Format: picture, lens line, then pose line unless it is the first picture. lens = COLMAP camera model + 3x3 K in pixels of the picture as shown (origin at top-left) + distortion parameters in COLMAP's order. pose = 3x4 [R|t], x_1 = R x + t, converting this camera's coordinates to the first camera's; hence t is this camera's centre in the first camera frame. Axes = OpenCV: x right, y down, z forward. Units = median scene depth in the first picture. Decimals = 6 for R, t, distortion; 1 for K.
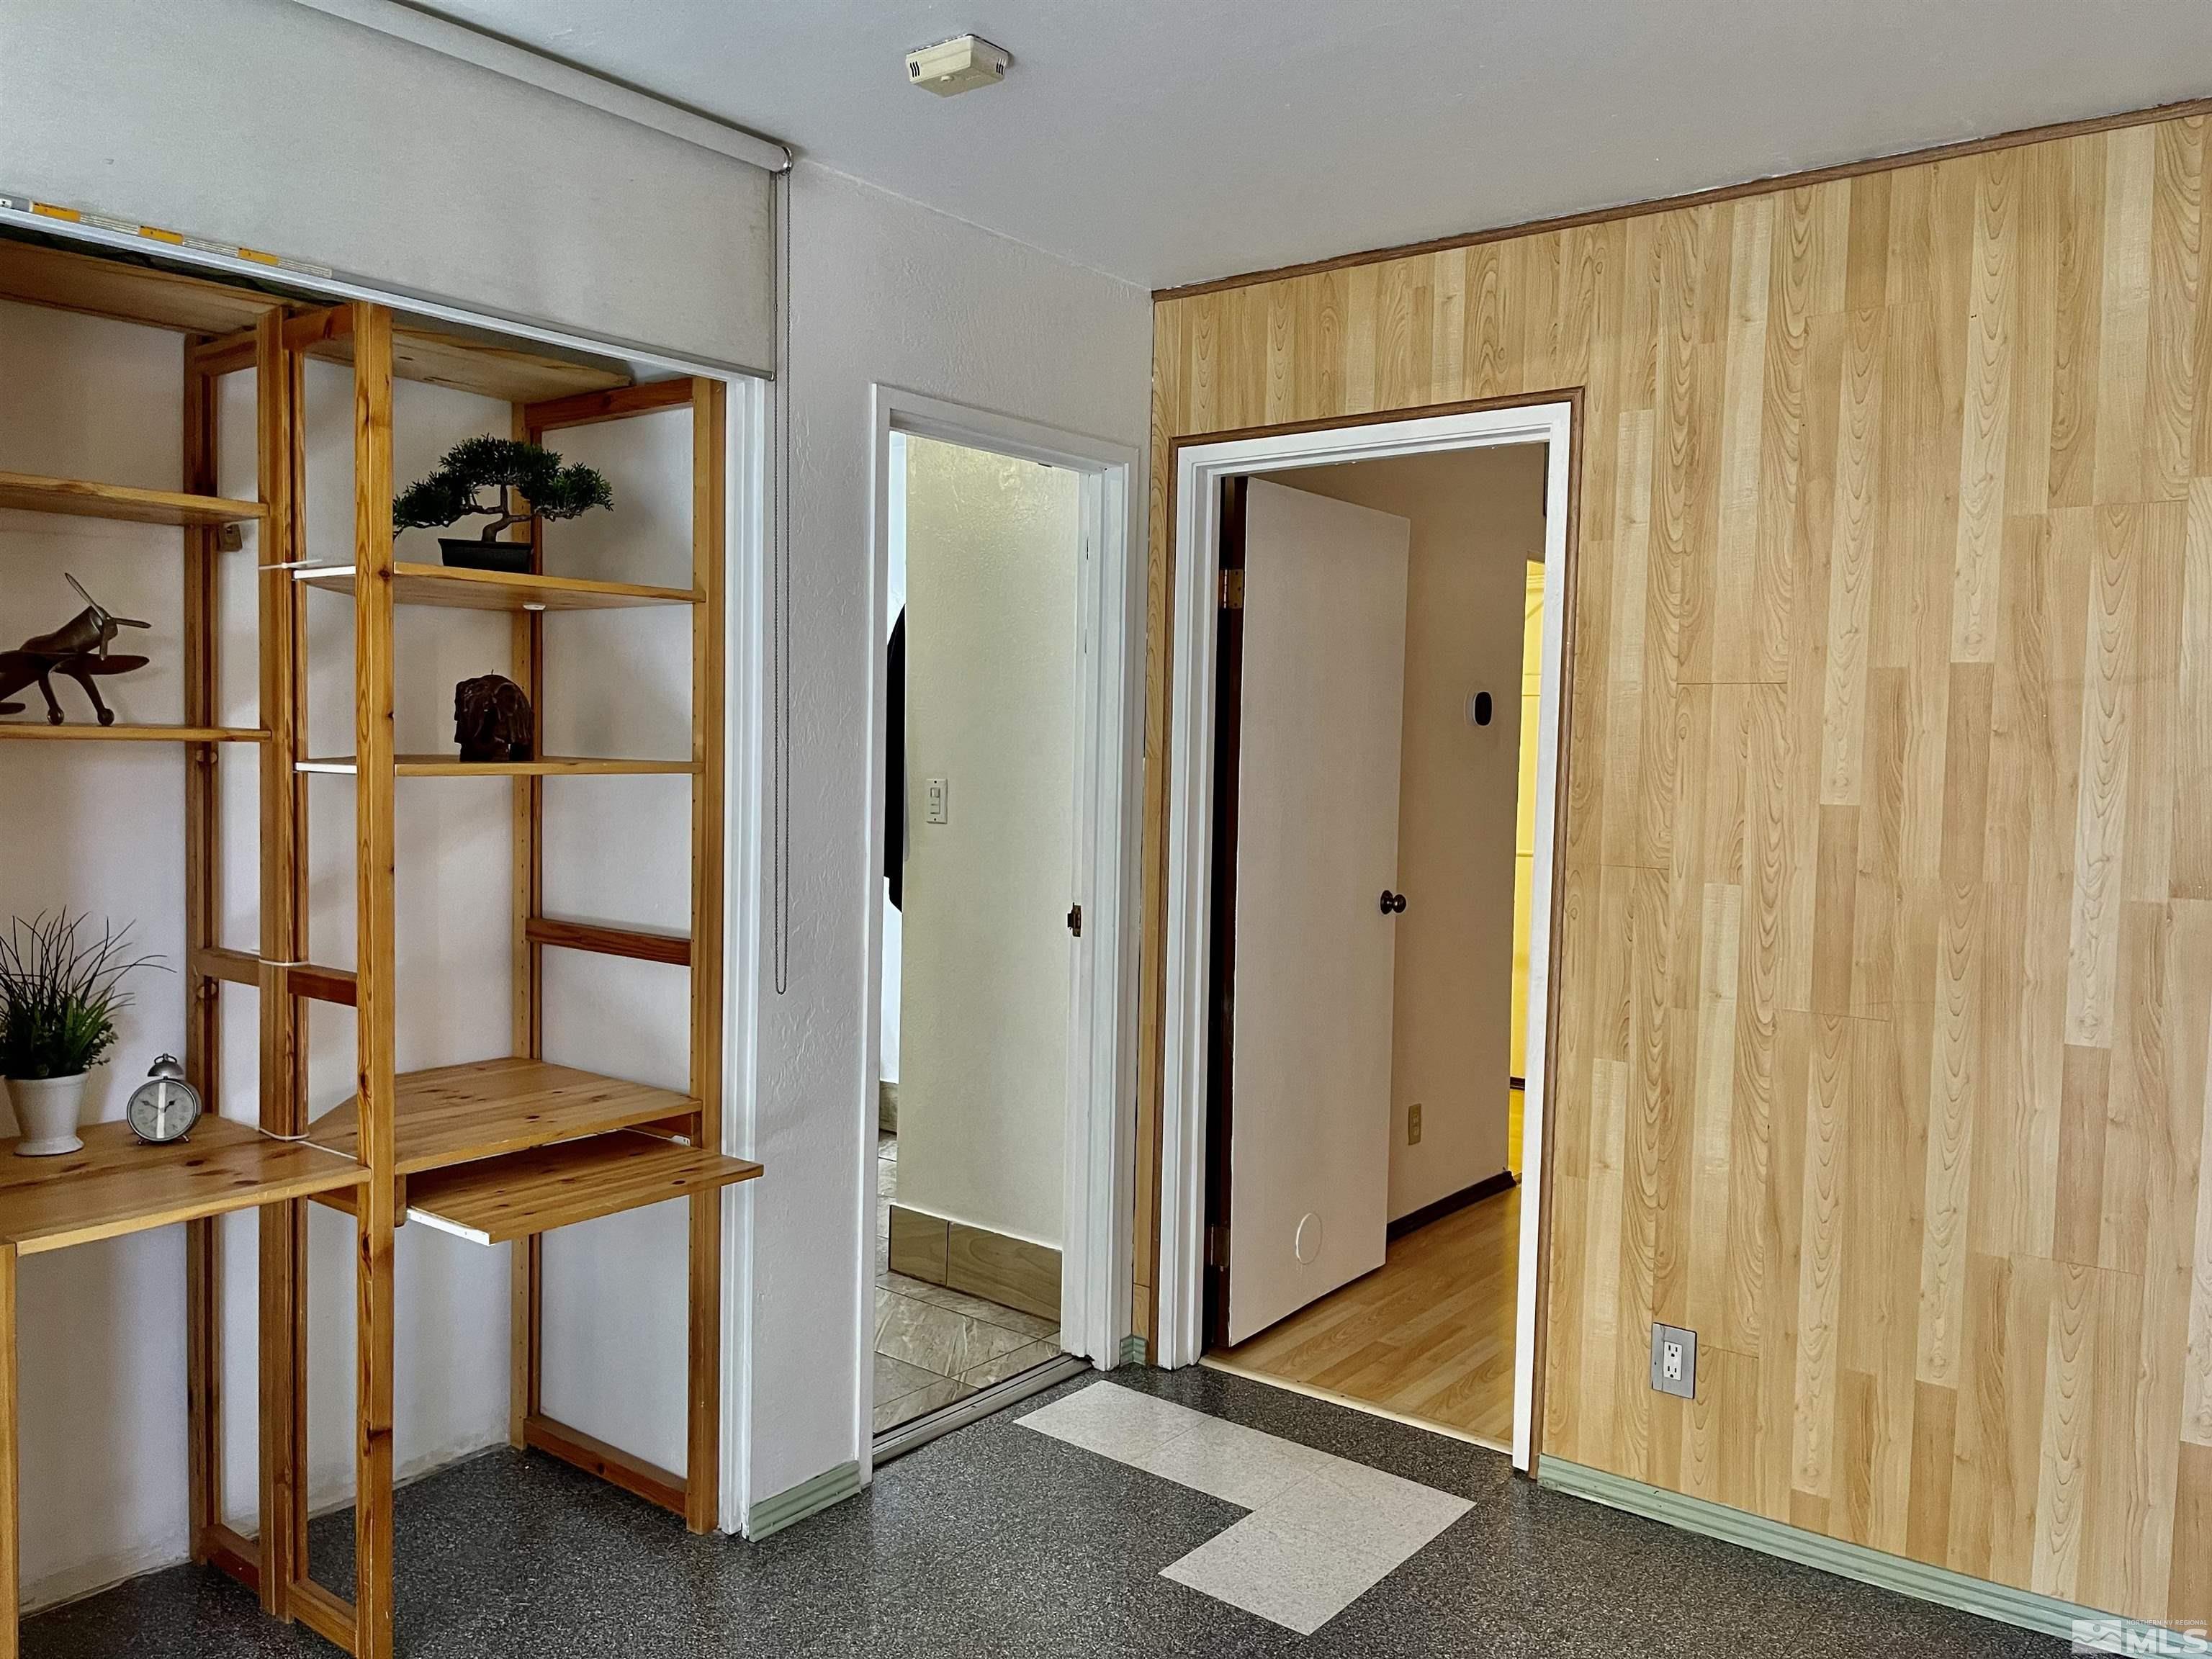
lens RADIAL K [[1649.5, 0, 1111.9], [0, 1649.5, 827.6], [0, 0, 1]] dist [0.070859, -0.095876]
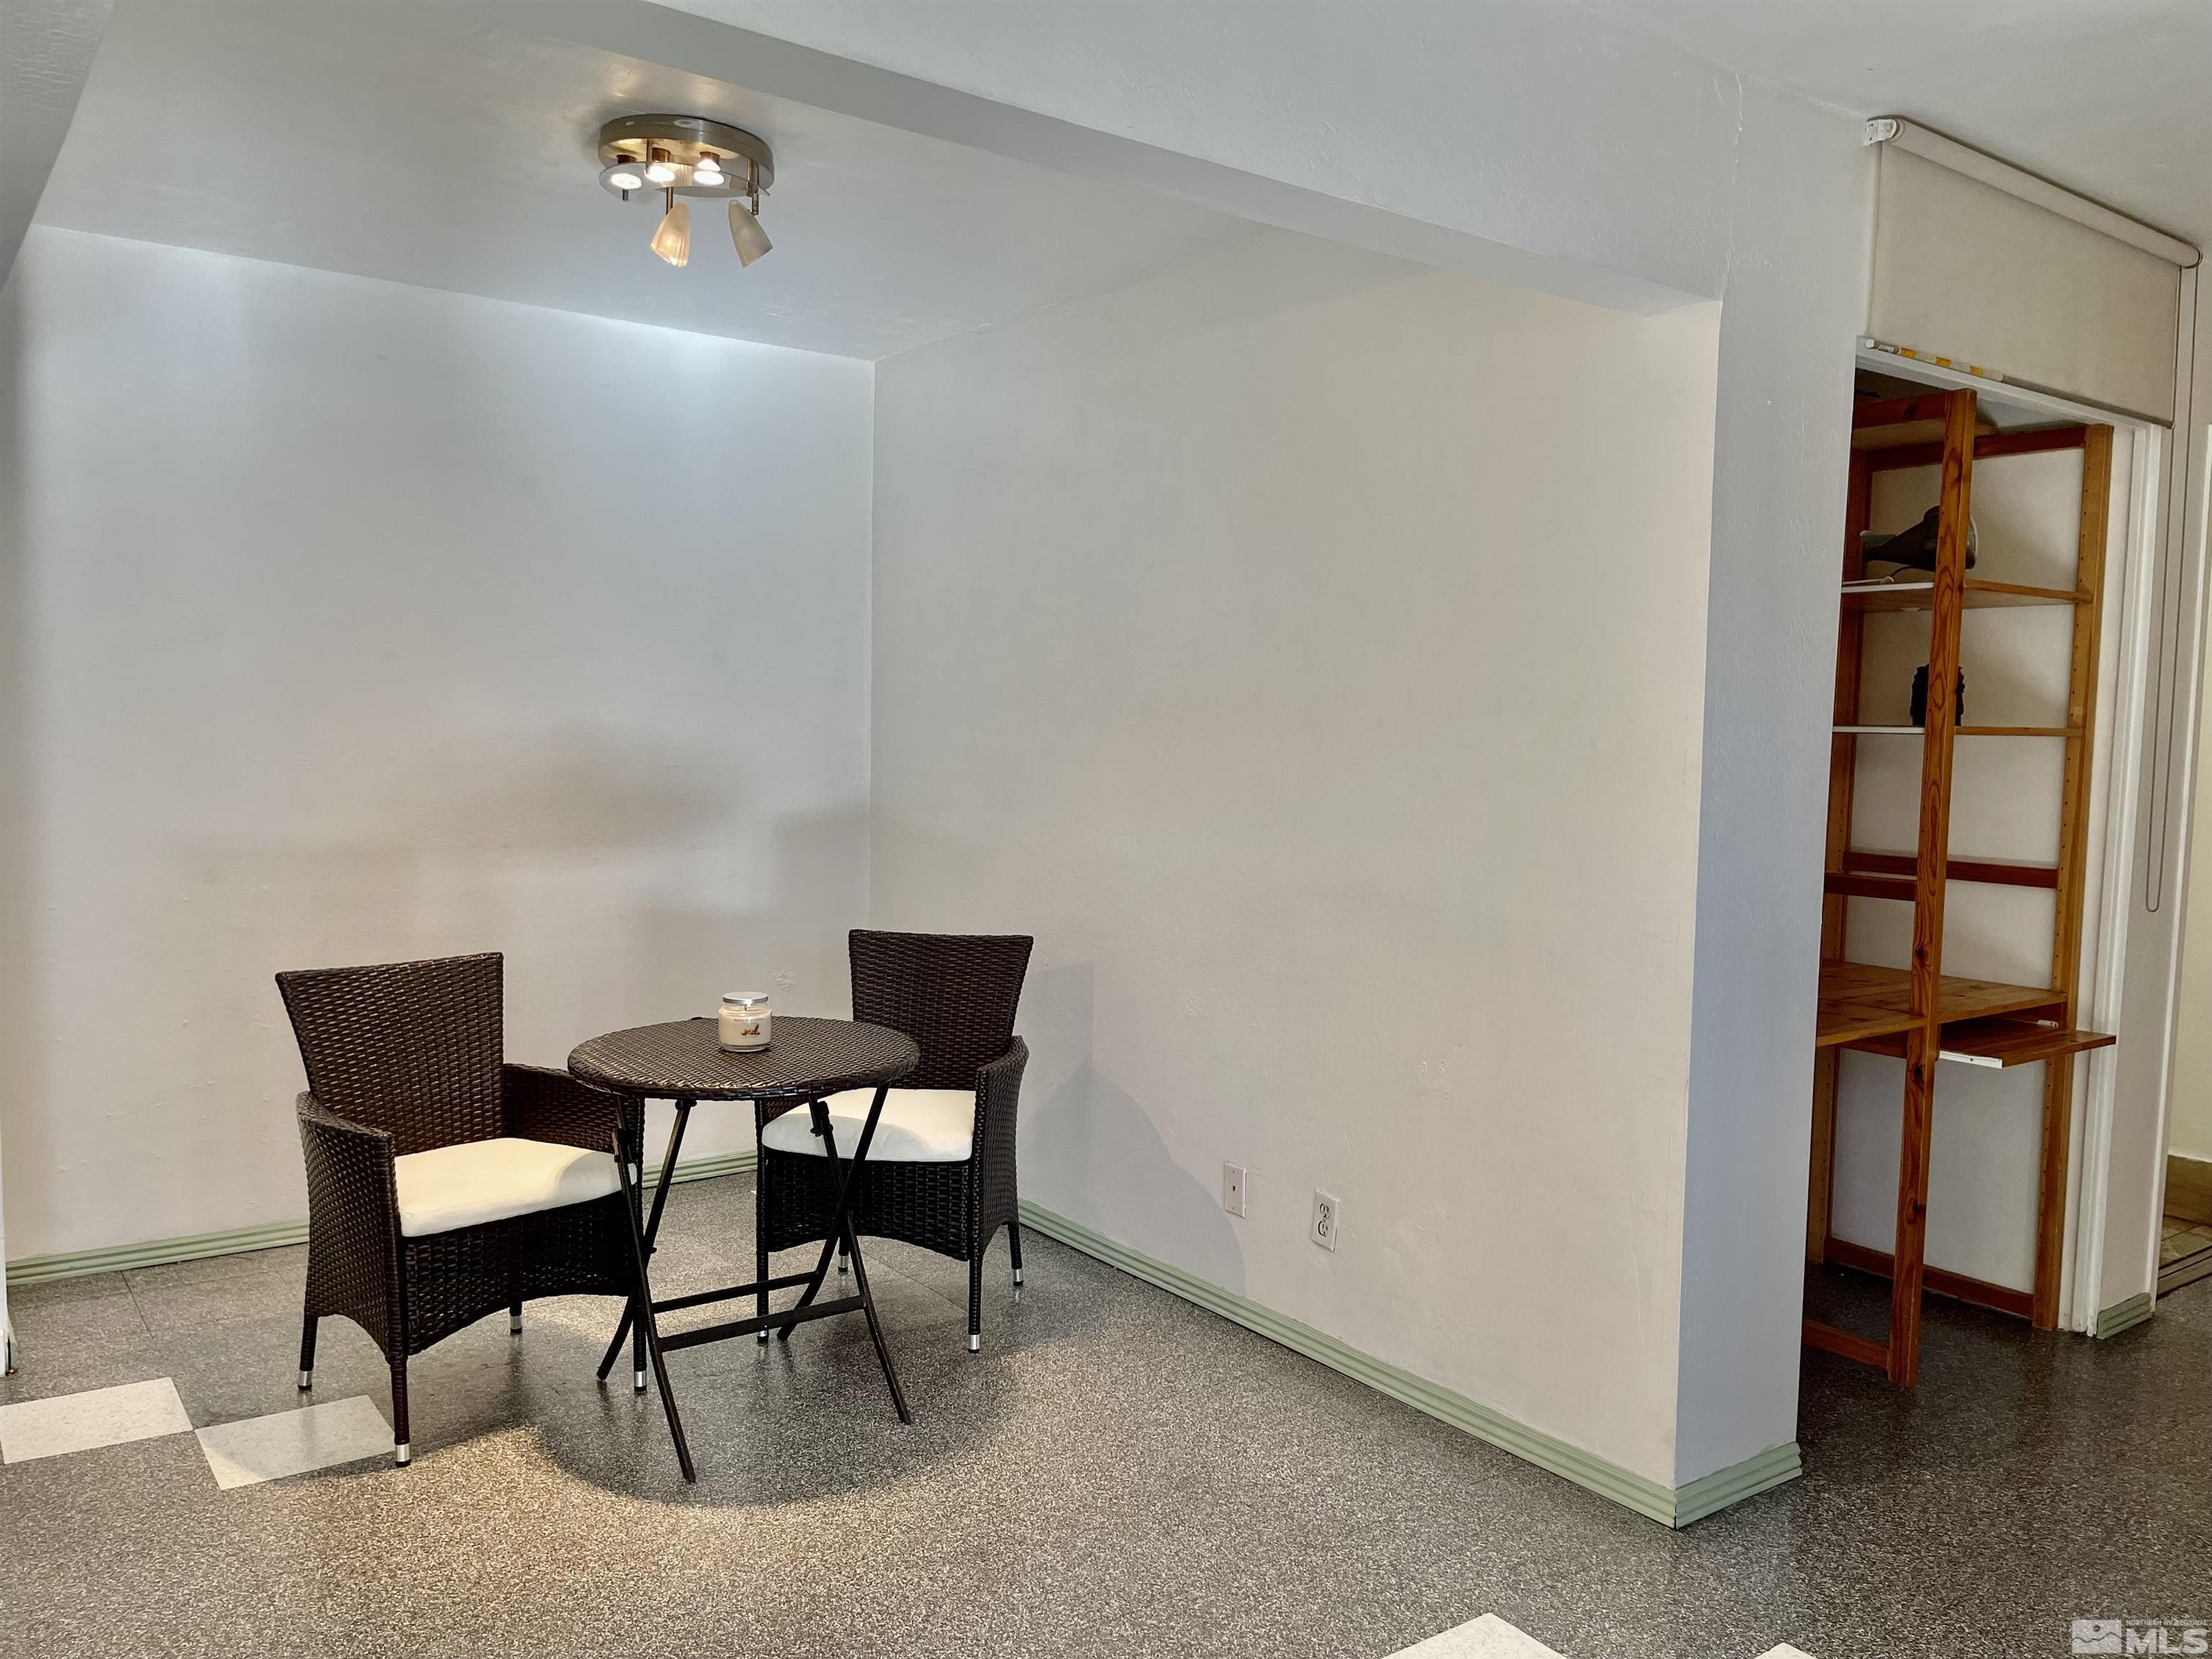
lens RADIAL K [[1649.5, 0, 1117.6], [0, 1649.5, 837.3], [0, 0, 1]] dist [0.070859, -0.095876]
pose [[0.967011, 0.025559, -0.253447, -0.631707], [-0.022049, 0.999618, 0.016679, 0.038827], [0.253777, -0.010540, 0.967205, -0.427275]]
